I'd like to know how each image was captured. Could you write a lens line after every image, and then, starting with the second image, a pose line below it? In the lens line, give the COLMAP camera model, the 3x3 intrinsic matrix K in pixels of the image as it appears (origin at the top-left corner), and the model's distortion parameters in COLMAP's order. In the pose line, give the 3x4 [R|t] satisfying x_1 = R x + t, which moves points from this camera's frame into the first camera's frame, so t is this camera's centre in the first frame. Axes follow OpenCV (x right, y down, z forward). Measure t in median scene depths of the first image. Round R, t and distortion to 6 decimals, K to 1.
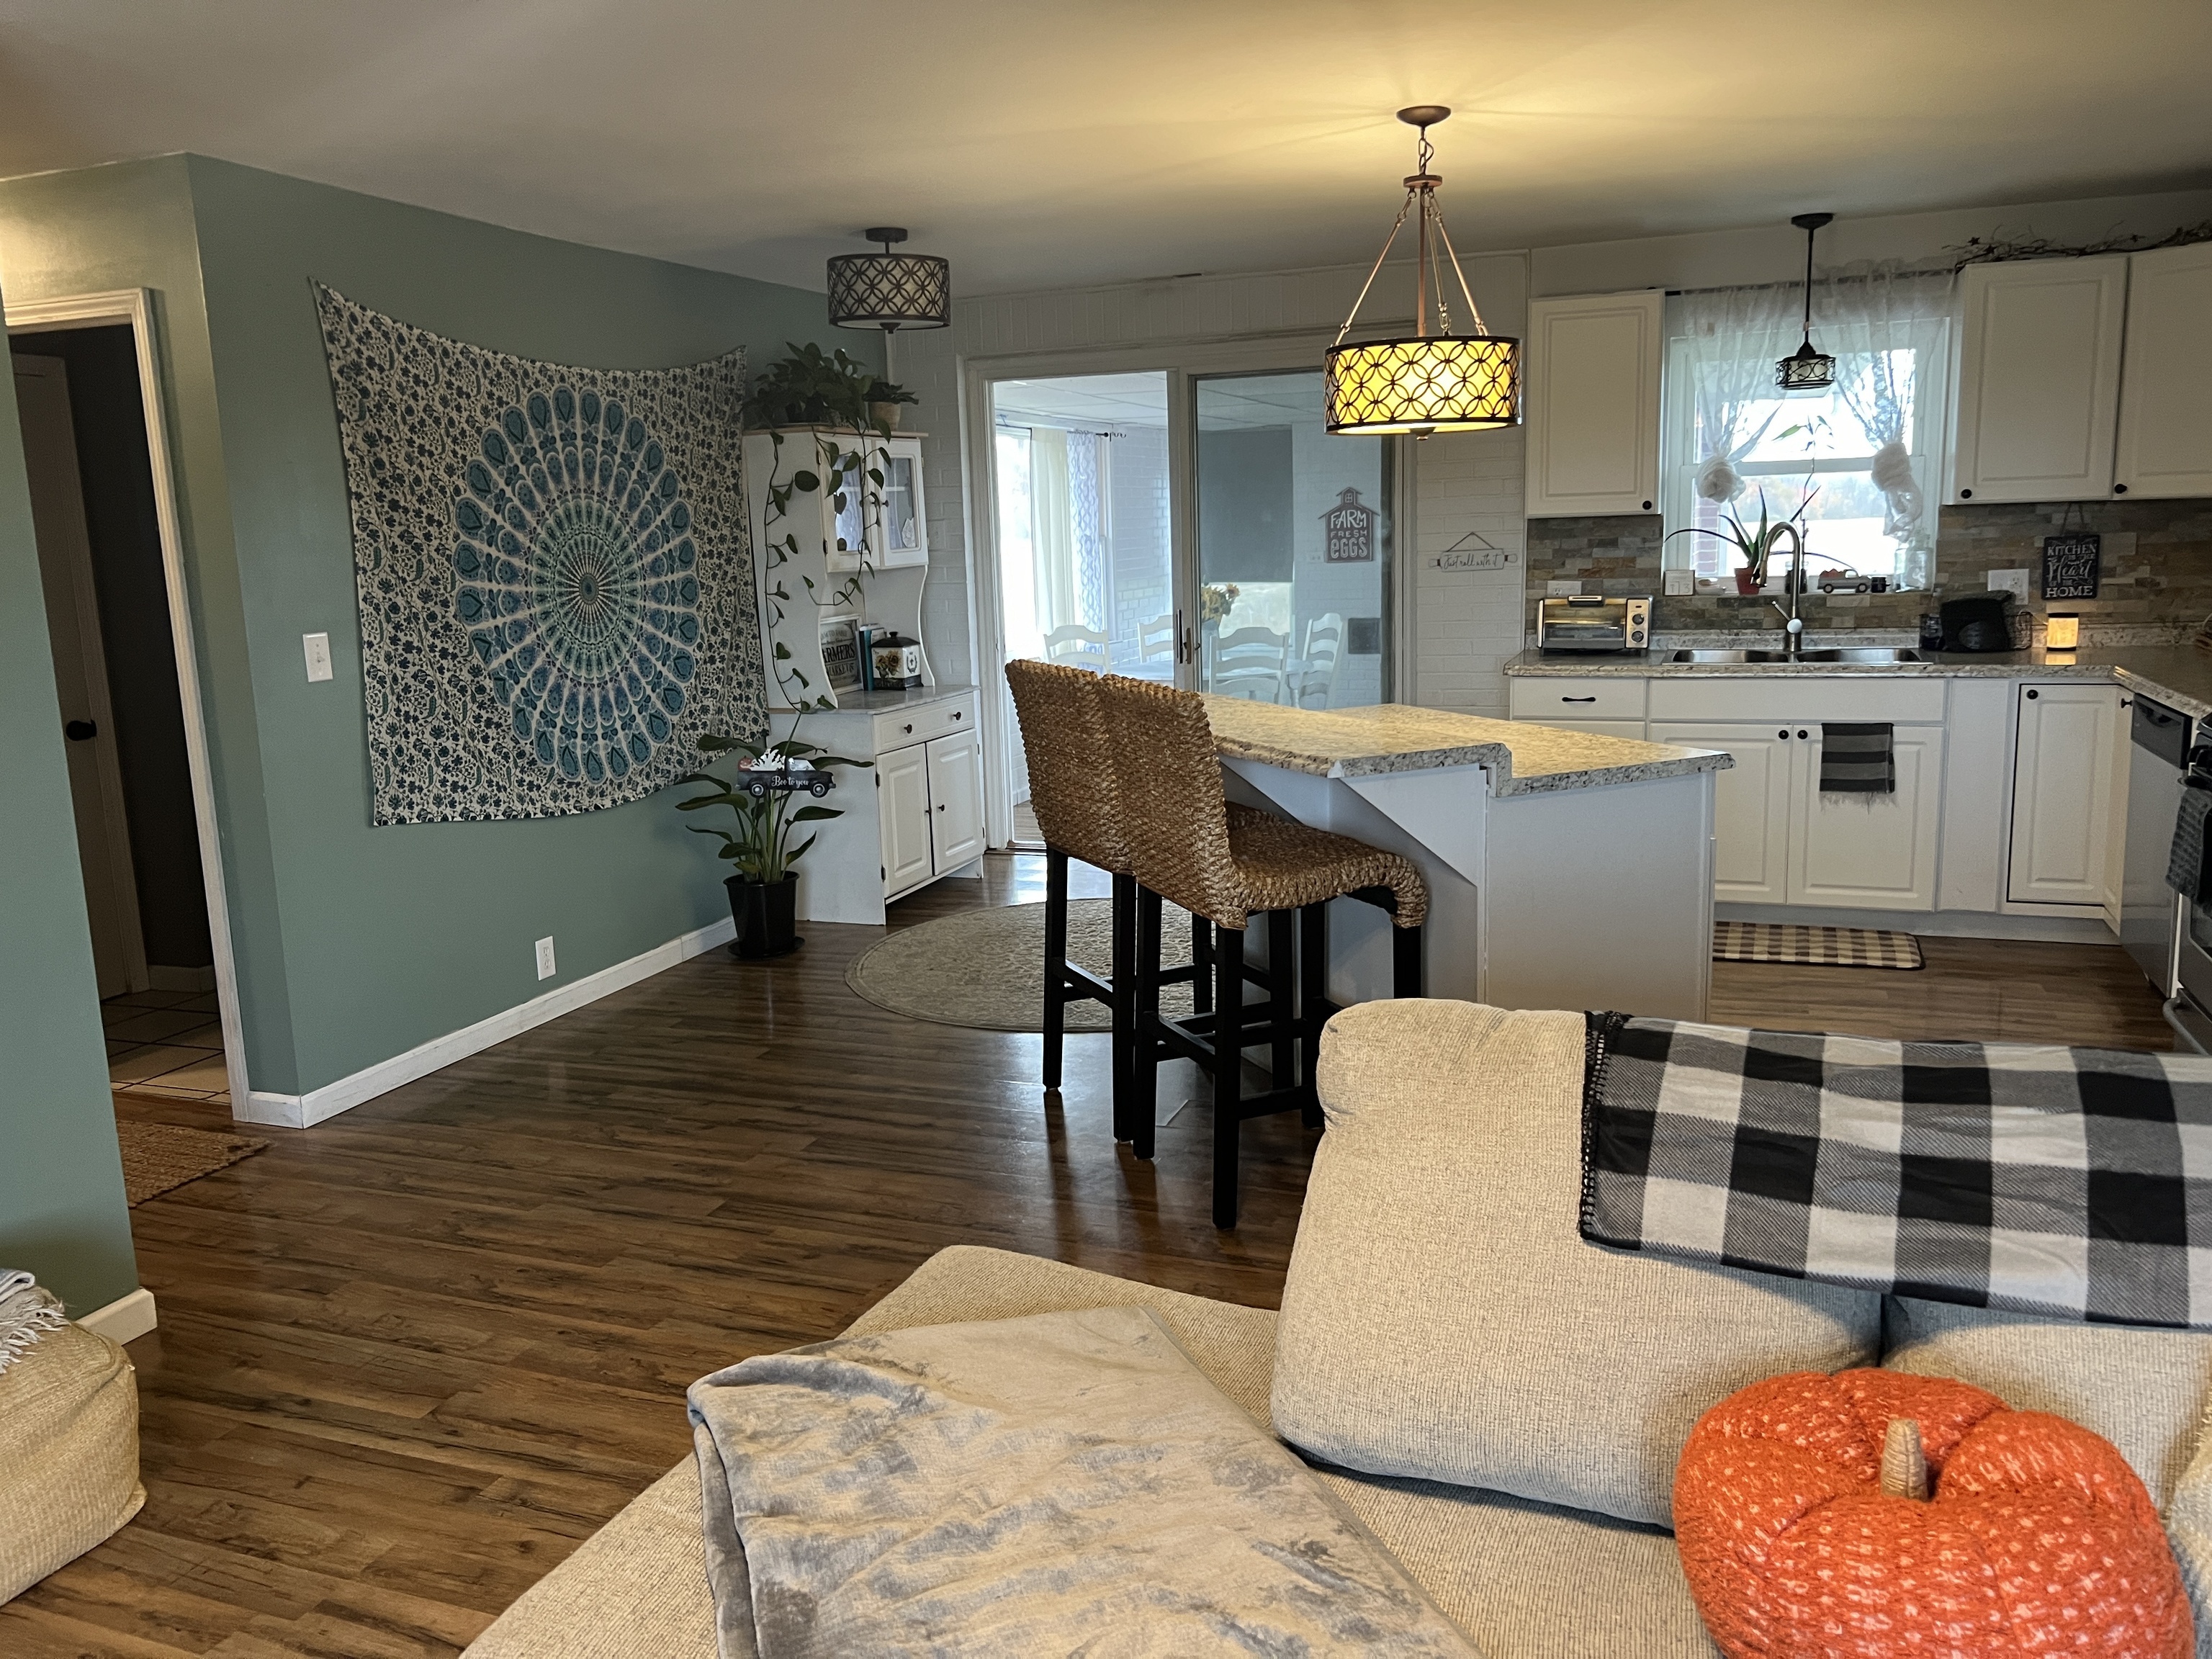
lens RADIAL K [[1674.4, 0, 1107.3], [0, 1674.4, 827.2], [0, 0, 1]] dist [0.048949, -0.049965]
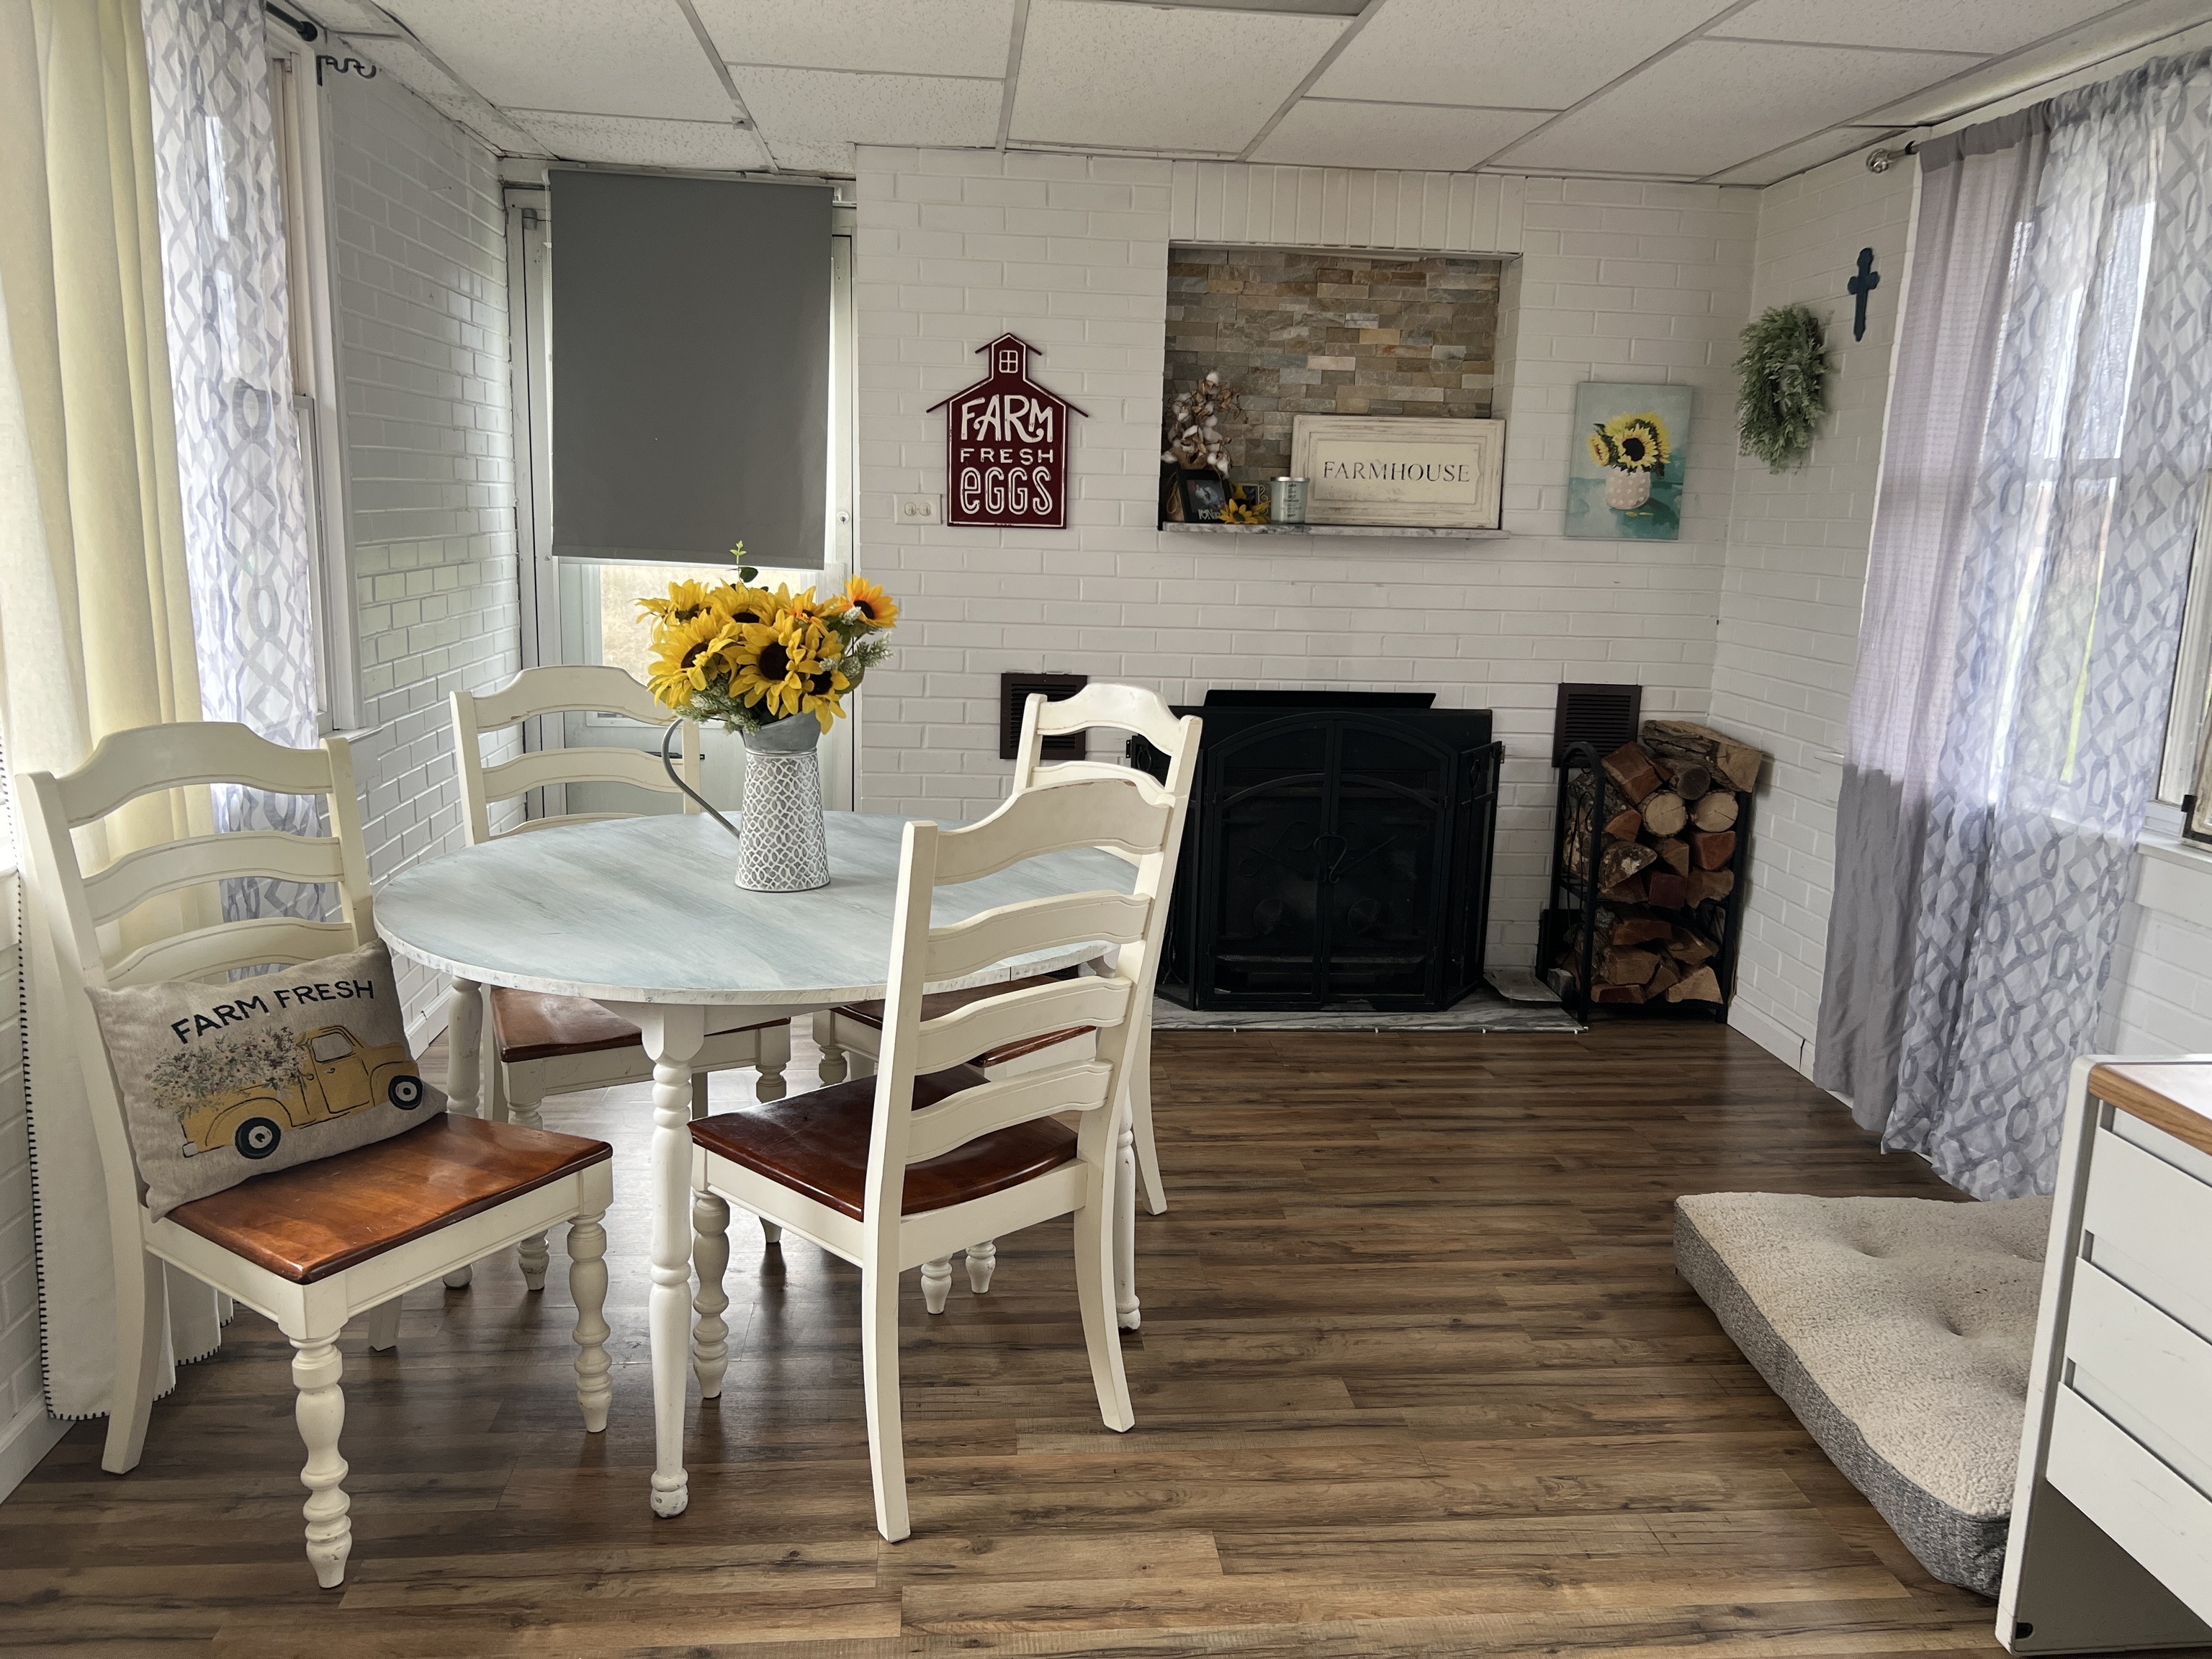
lens RADIAL K [[1674.4, 0, 1120.4], [0, 1674.4, 826.5], [0, 0, 1]] dist [0.048949, -0.049965]
pose [[0.890092, -0.021693, 0.455265, -0.012161], [0.015944, 0.999737, 0.016464, -0.104709], [-0.455502, -0.007395, 0.890204, 0.707227]]
